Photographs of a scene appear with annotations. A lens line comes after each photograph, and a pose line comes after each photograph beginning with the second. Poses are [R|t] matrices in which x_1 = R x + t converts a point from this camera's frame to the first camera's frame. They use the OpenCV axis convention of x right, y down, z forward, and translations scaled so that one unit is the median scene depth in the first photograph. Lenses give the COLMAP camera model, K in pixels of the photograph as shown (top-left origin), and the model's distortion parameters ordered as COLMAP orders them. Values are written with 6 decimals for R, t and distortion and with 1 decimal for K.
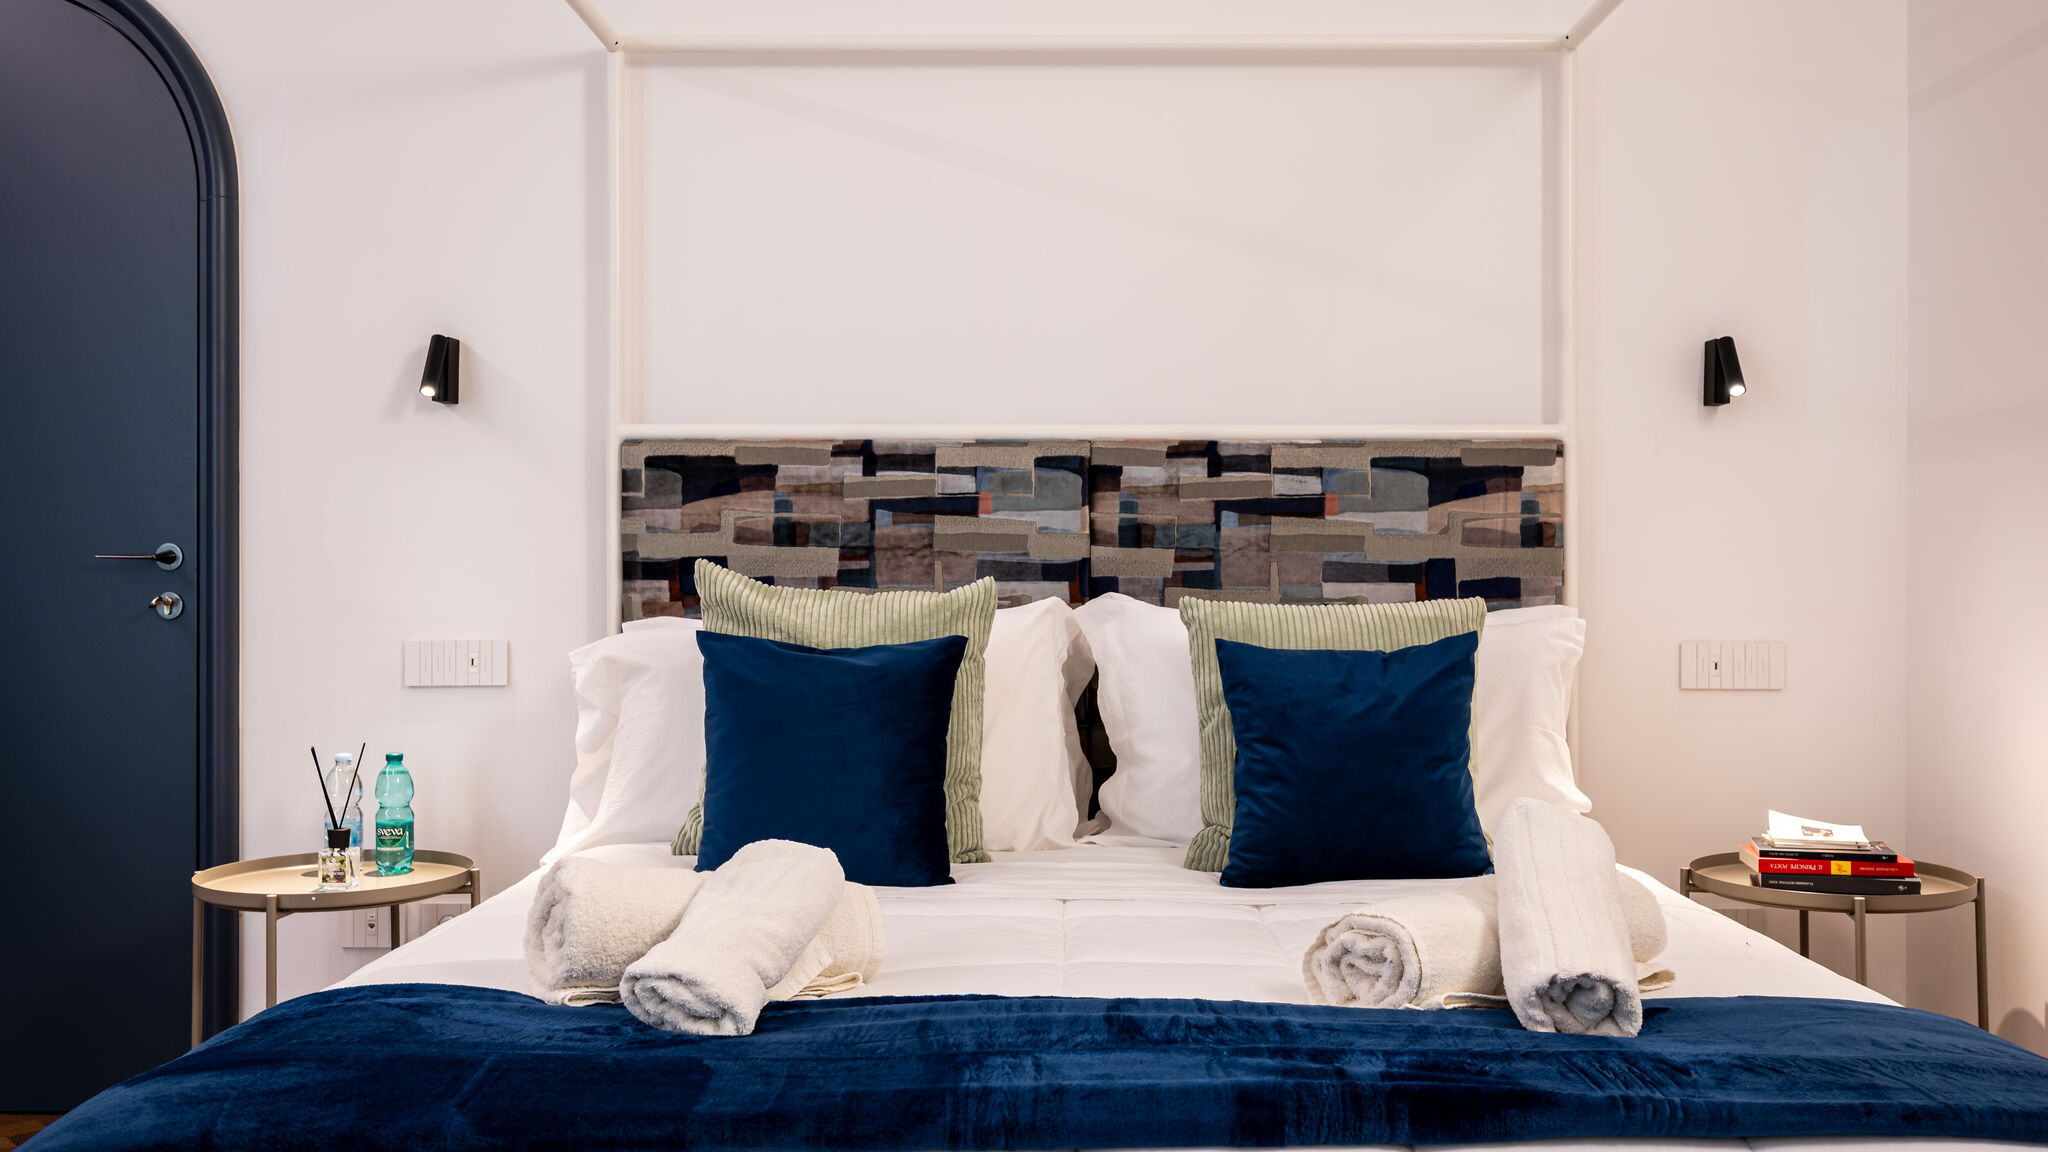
lens RADIAL K [[1745.3, 0, 1035.3], [0, 1745.3, 563.2], [0, 0, 1]] dist [-0.013080, 0.014687]
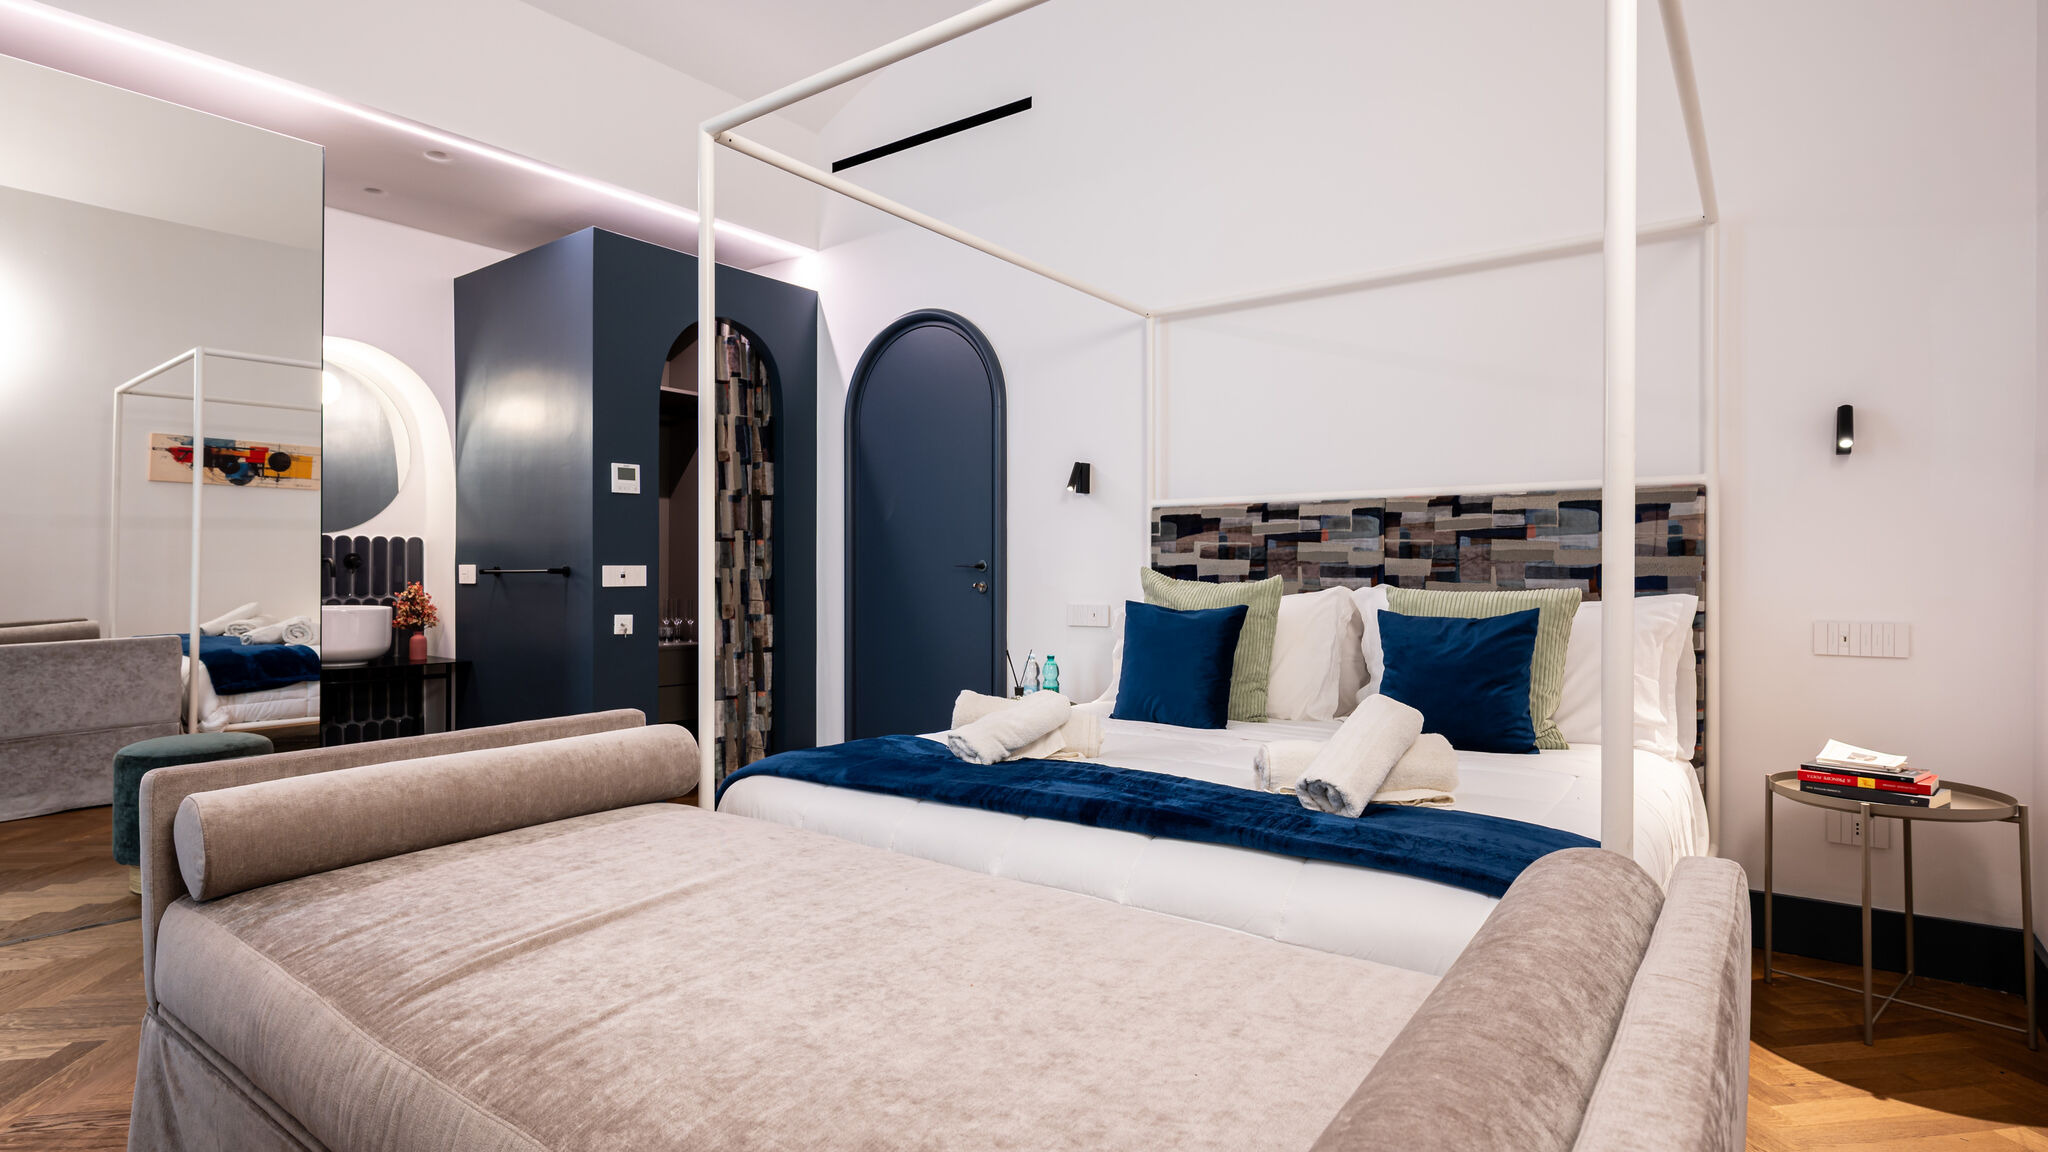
lens RADIAL K [[1007.2, 0, 1028.9], [0, 1007.2, 570.5], [0, 0, 1]] dist [-0.001018, -0.000469]
pose [[0.813812, -0.001783, -0.581125, 0.334966], [0.003071, 0.999995, 0.001232, 0.000669], [0.581120, -0.002787, 0.813813, -0.044863]]
